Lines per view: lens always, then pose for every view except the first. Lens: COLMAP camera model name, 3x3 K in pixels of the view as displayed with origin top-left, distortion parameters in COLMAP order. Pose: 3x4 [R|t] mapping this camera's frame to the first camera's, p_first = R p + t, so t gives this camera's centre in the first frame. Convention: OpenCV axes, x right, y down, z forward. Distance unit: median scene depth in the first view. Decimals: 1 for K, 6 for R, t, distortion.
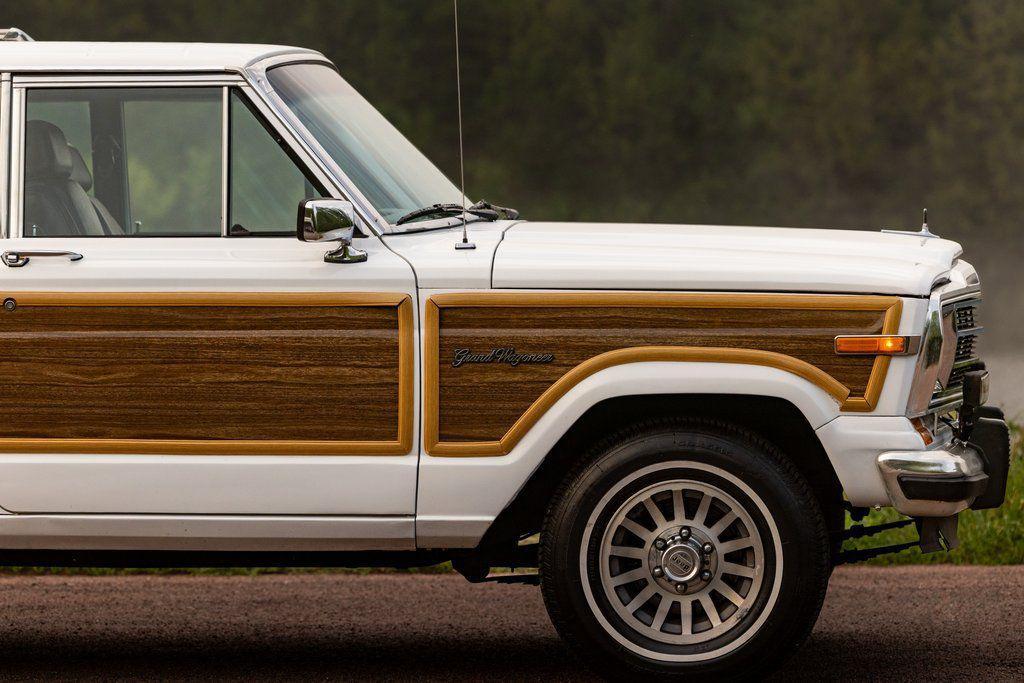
lens RADIAL K [[3766.3, 0, 512.0], [0, 3766.3, 341.5], [0, 0, 1]] dist [-0.054798, 0.729786]
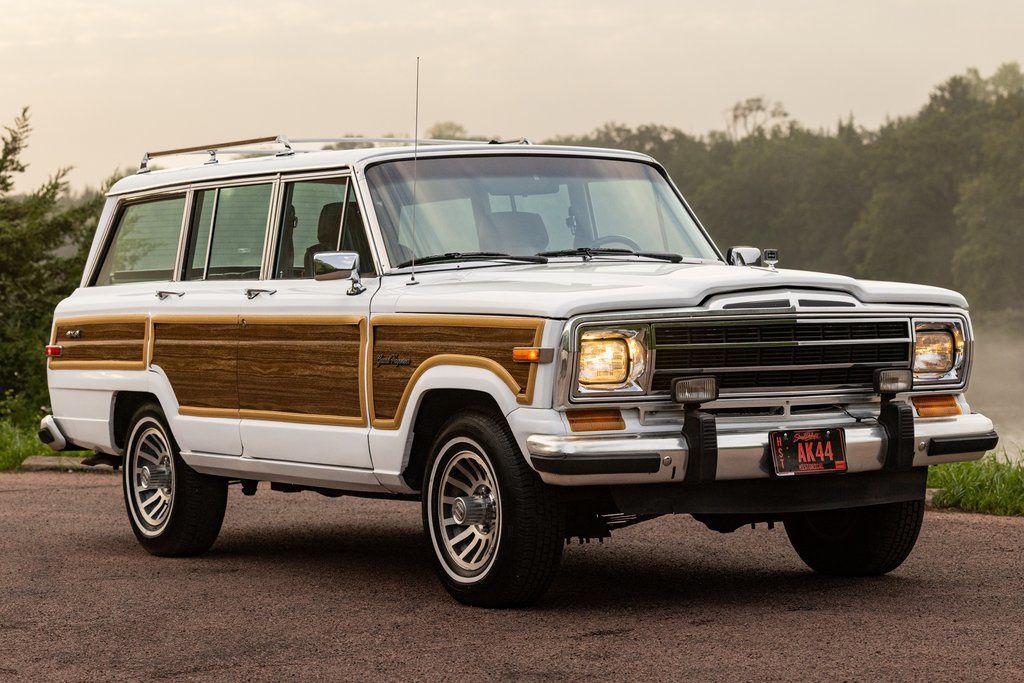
lens RADIAL K [[3012.8, 0, 512.0], [0, 3012.8, 341.5], [0, 0, 1]] dist [-0.024669, -0.239758]
pose [[0.572137, 0.006387, -0.820133, 0.959565], [-0.004743, 0.999979, 0.004479, -0.008460], [0.820144, 0.001327, 0.572155, 0.379970]]
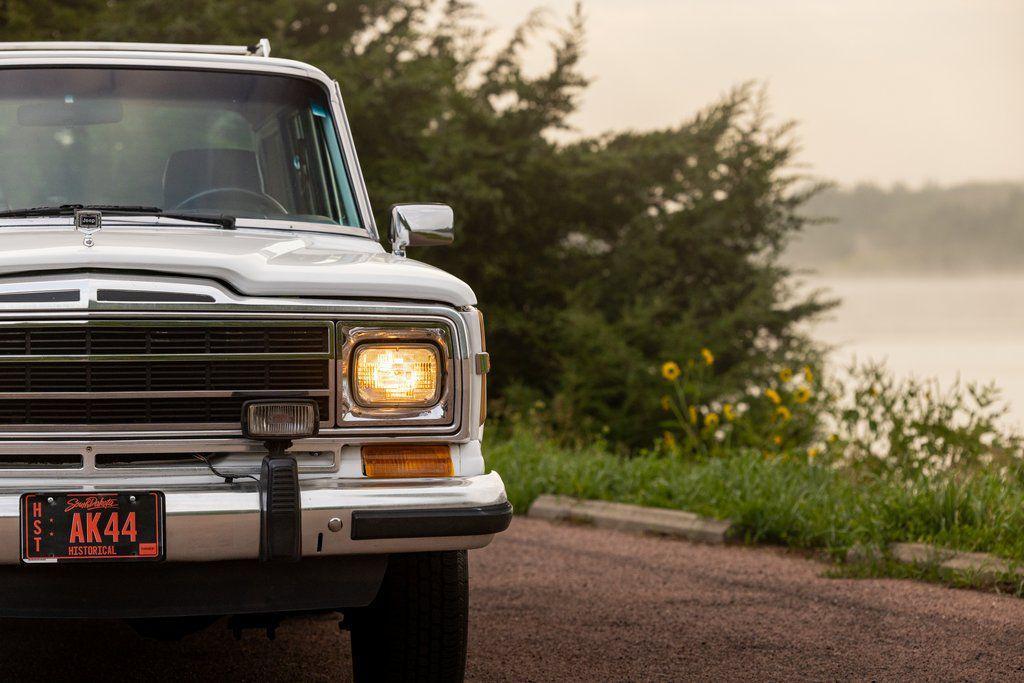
lens RADIAL K [[3766.3, 0, 512.0], [0, 3766.3, 341.5], [0, 0, 1]] dist [-0.054798, 0.729786]
pose [[0.207891, 0.024997, -0.977832, 1.001302], [-0.020768, 0.999561, 0.021137, -0.027609], [0.977931, 0.015913, 0.208319, 0.997188]]
